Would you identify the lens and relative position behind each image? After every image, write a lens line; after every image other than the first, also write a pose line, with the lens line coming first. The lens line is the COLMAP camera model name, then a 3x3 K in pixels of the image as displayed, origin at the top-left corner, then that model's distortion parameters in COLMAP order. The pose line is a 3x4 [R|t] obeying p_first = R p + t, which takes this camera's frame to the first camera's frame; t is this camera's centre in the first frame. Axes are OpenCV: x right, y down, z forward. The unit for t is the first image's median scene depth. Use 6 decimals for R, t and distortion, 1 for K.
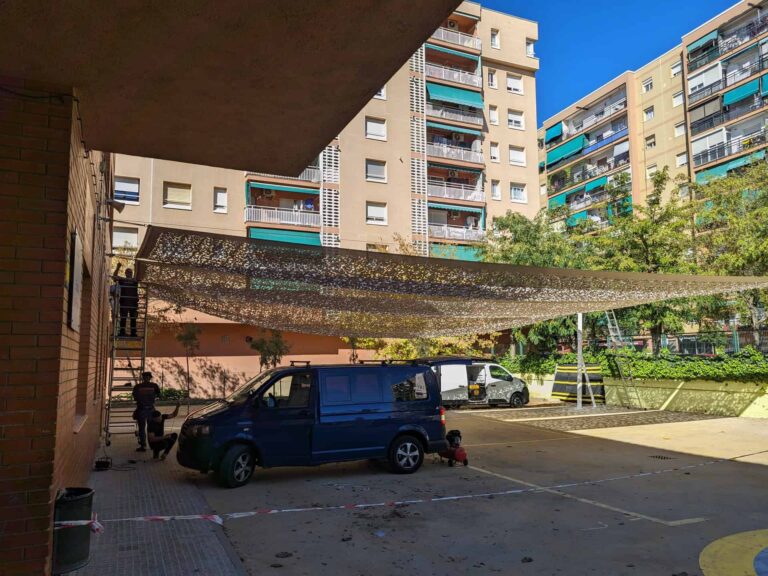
lens RADIAL K [[576.3, 0, 380.4], [0, 576.3, 295.4], [0, 0, 1]] dist [0.071229, -0.047093]
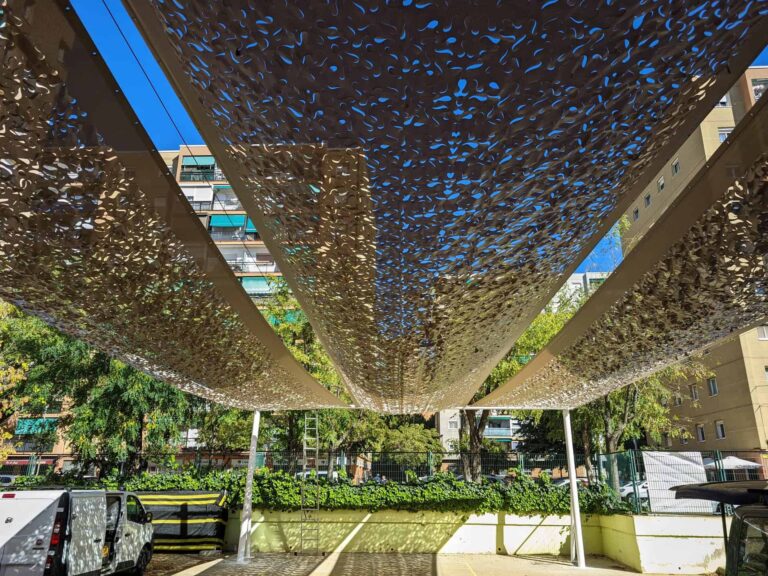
lens RADIAL K [[576.3, 0, 392.1], [0, 576.3, 288.6], [0, 0, 1]] dist [0.071229, -0.047093]
pose [[0.425024, 0.298570, 0.854524, -0.157787], [-0.112563, 0.954141, -0.277390, 0.040795], [-0.898156, 0.021710, 0.439140, 0.352859]]
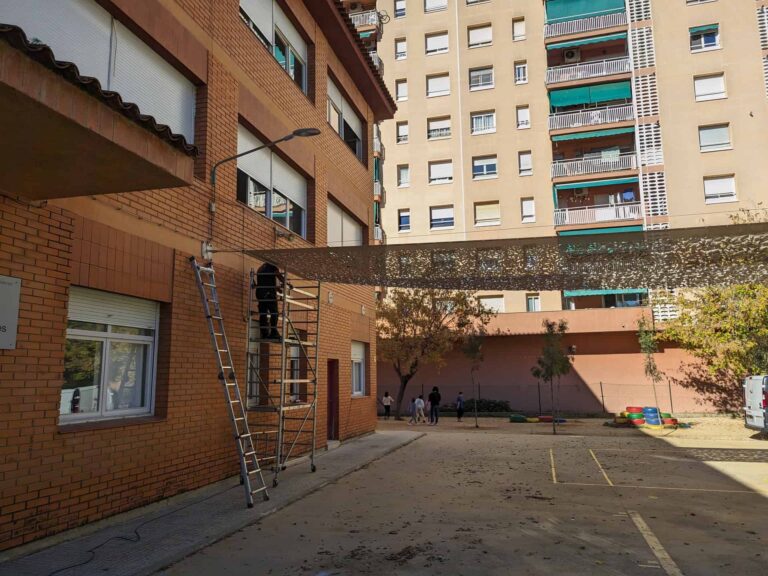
lens RADIAL K [[576.3, 0, 386.5], [0, 576.3, 286.6], [0, 0, 1]] dist [0.071229, -0.047093]
pose [[0.783028, -0.100095, -0.613879, 0.120790], [0.077475, 0.994976, -0.063411, 0.009464], [0.617142, 0.002092, 0.786849, 0.070170]]
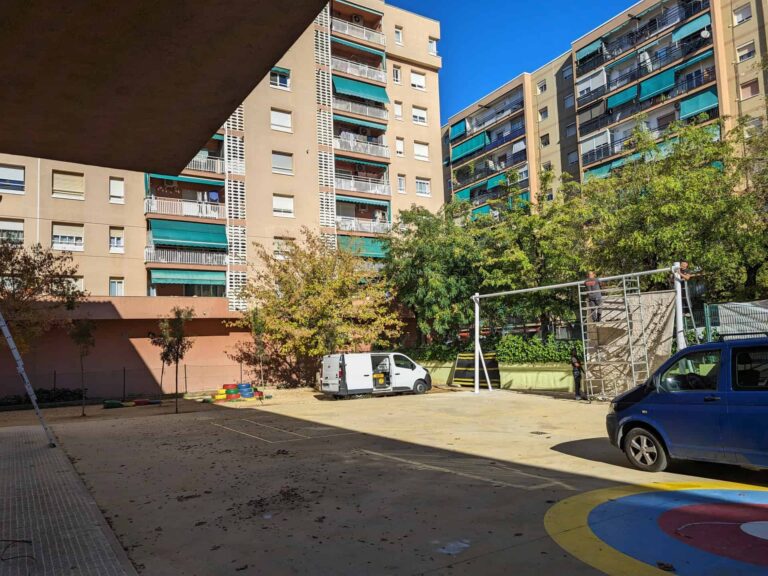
lens RADIAL K [[576.3, 0, 375.8], [0, 576.3, 294.8], [0, 0, 1]] dist [0.071229, -0.047093]
pose [[0.990254, -0.013064, 0.138661, 0.009928], [0.011230, 0.999839, 0.014003, -0.000726], [-0.138821, -0.012309, 0.990241, -0.012655]]
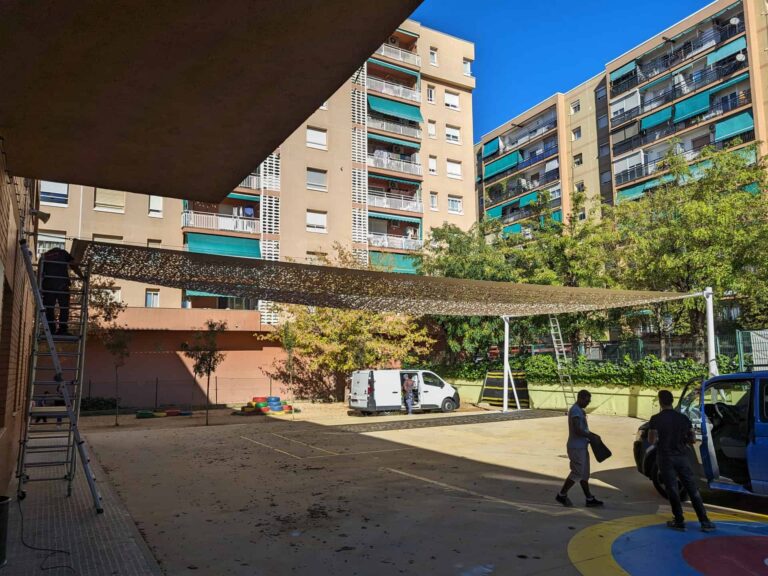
lens RADIAL K [[576.3, 0, 389.1], [0, 576.3, 290.9], [0, 0, 1]] dist [0.071229, -0.047093]
pose [[0.993965, 0.010868, 0.109158, 0.009306], [-0.009056, 0.999813, -0.017075, -0.004277], [-0.109323, 0.015983, 0.993878, -0.018637]]
